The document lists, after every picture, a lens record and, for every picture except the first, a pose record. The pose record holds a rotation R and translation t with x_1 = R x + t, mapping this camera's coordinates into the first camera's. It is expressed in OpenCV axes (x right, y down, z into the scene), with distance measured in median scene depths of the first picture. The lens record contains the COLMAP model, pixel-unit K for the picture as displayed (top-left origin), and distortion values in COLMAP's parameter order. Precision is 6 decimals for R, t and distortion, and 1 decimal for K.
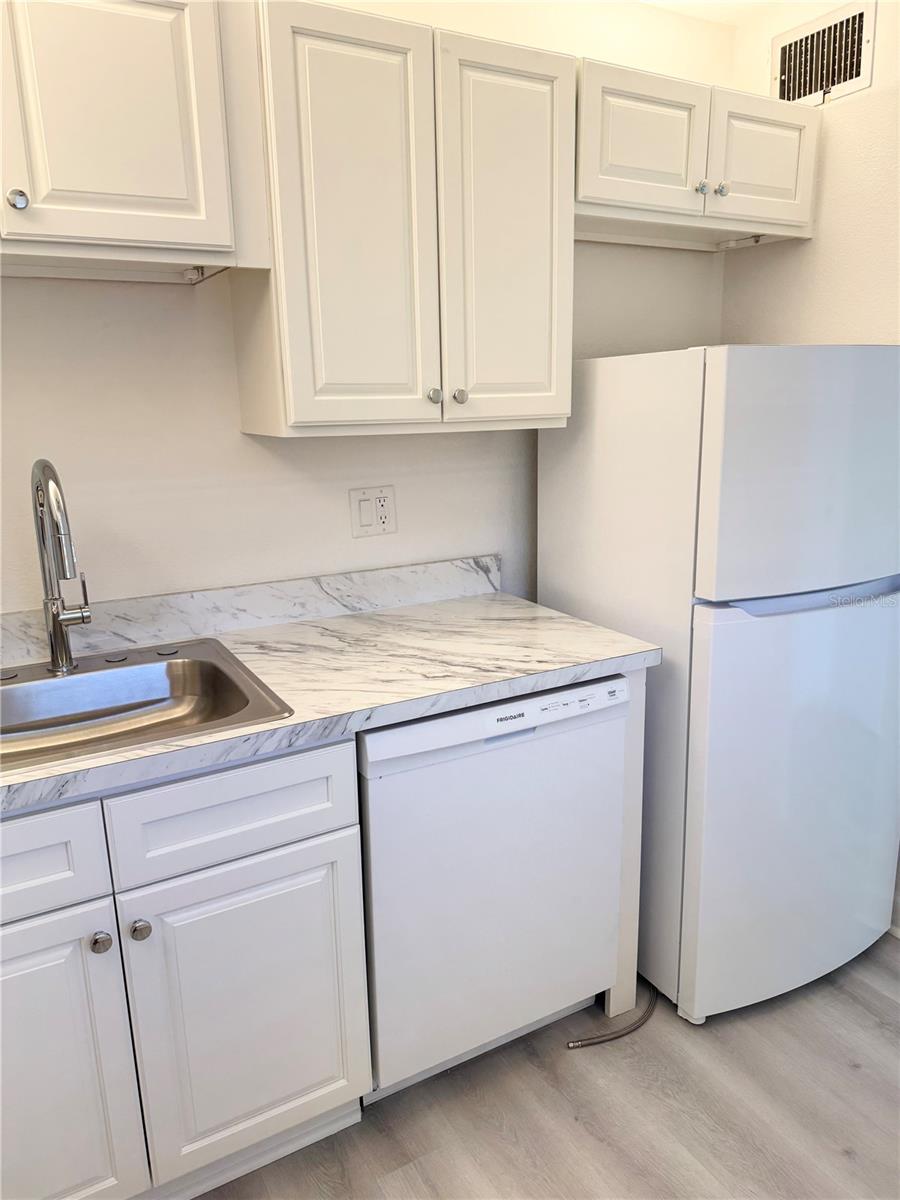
lens RADIAL K [[844.9, 0, 450.0], [0, 844.9, 600.0], [0, 0, 1]] dist [0.141761, -0.208249]
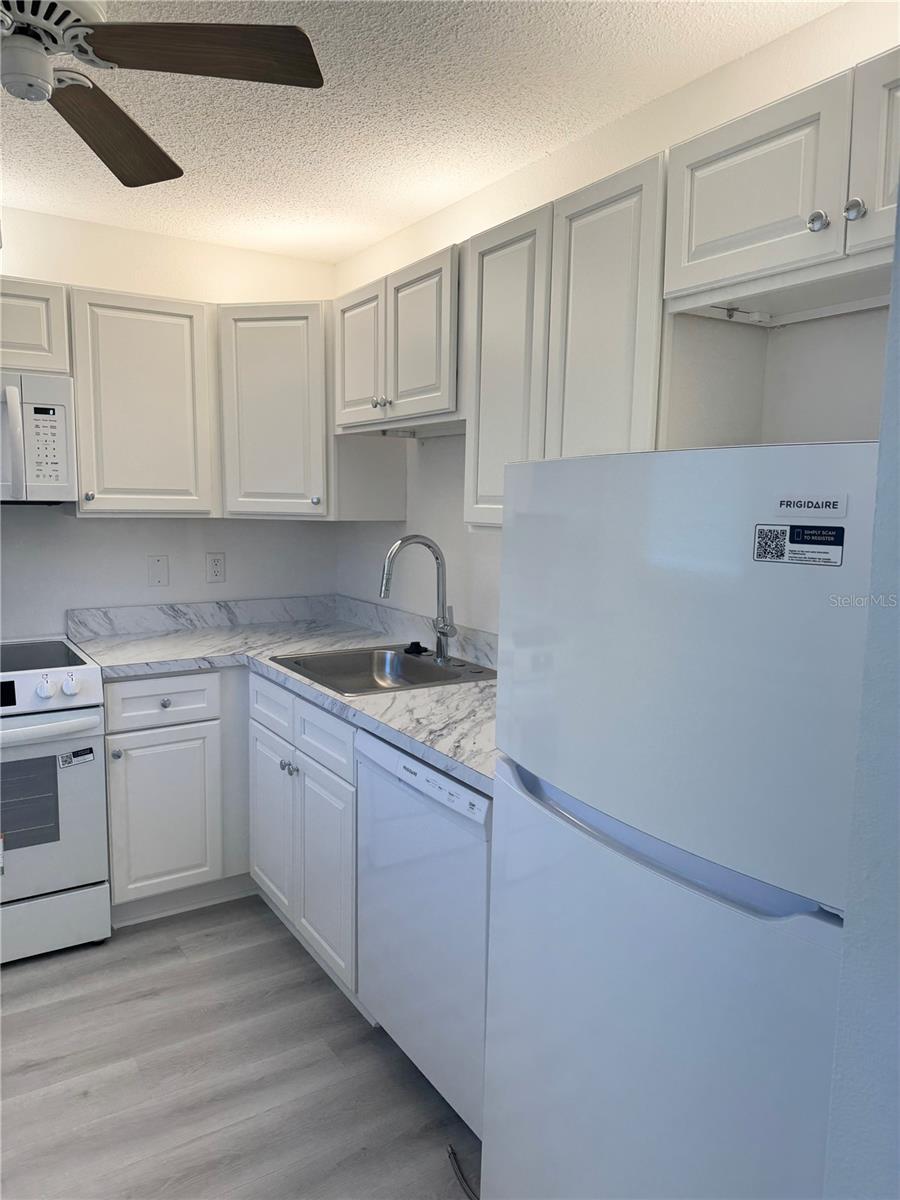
lens RADIAL K [[851.6, 0, 449.0], [0, 851.6, 603.6], [0, 0, 1]] dist [0.062640, -0.050927]
pose [[0.033796, 0.141775, -0.989322, 1.159580], [-0.251574, 0.959220, 0.128867, -0.239707], [0.967248, 0.244533, 0.068085, 0.872779]]
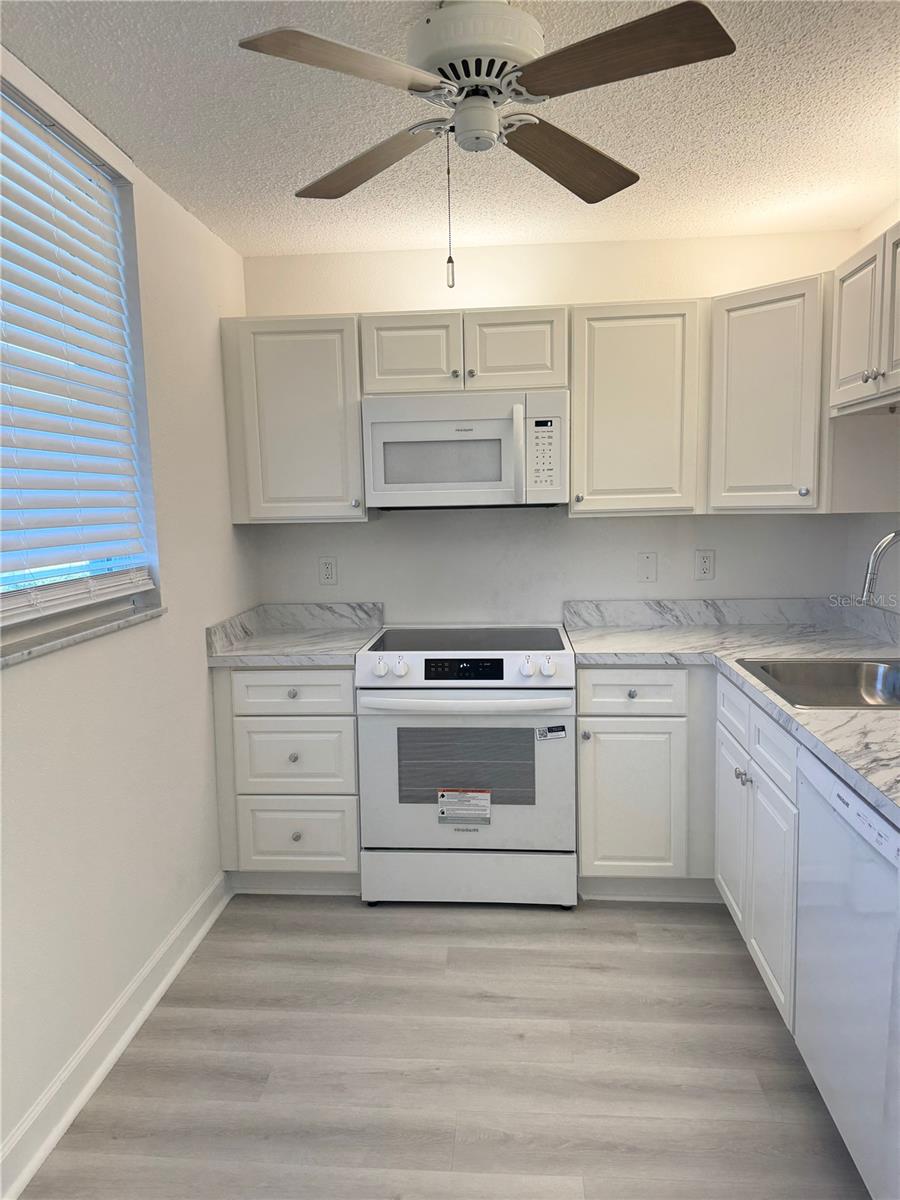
lens RADIAL K [[844.9, 0, 450.0], [0, 844.9, 600.0], [0, 0, 1]] dist [0.141761, -0.208249]
pose [[-0.571947, 0.124604, -0.810771, 1.102652], [-0.167999, 0.949651, 0.264460, -0.272981], [0.802903, 0.287466, -0.522217, 1.044035]]
